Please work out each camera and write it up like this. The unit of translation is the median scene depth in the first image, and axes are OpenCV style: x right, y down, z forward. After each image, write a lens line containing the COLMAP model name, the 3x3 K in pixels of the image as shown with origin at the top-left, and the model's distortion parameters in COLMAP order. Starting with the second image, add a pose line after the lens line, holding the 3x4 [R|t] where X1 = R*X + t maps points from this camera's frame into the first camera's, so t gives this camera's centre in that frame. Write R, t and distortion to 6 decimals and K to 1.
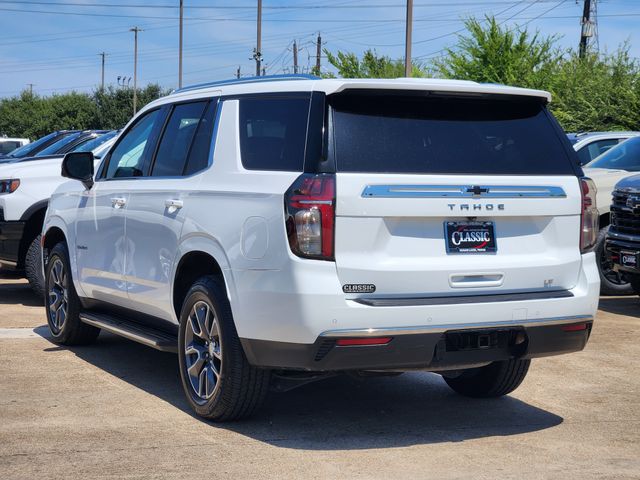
lens RADIAL K [[1258.1, 0, 310.2], [0, 1258.1, 240.3], [0, 0, 1]] dist [-0.597388, 5.120274]
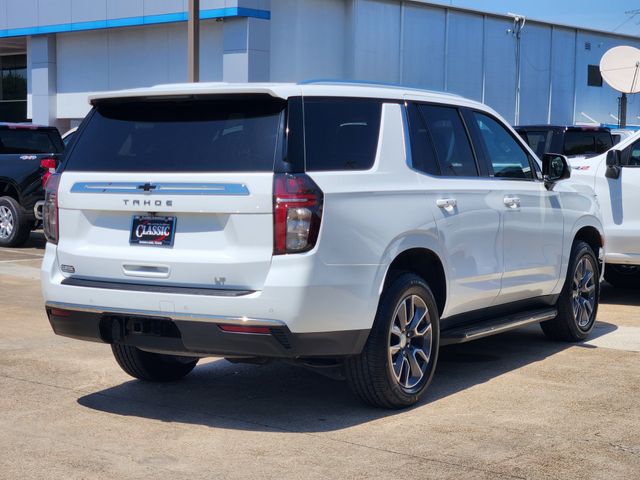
lens RADIAL K [[1258.1, 0, 310.2], [0, 1258.1, 240.3], [0, 0, 1]] dist [-0.597388, 5.120274]
pose [[0.536531, 0.042735, -0.842798, 1.110495], [-0.045021, 0.998744, 0.021982, -0.024014], [0.842679, 0.026149, 0.537781, 0.536610]]
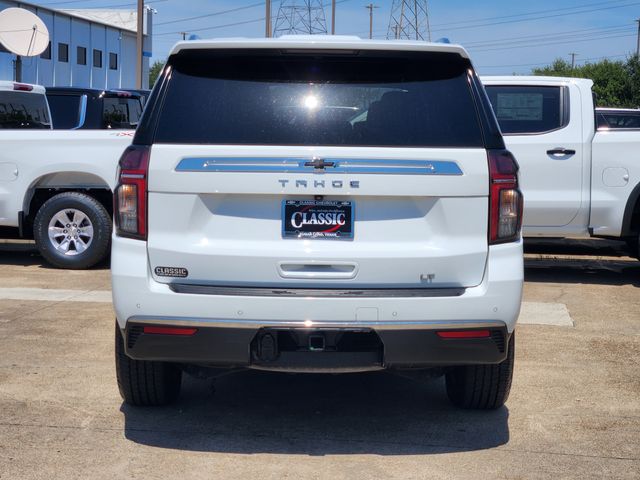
lens RADIAL K [[1258.1, 0, 310.2], [0, 1258.1, 240.3], [0, 0, 1]] dist [-0.597388, 5.120274]
pose [[0.897888, 0.040134, -0.438390, 0.500625], [-0.029594, 0.999086, 0.030853, -0.014443], [0.439227, -0.014729, 0.898255, 0.228193]]
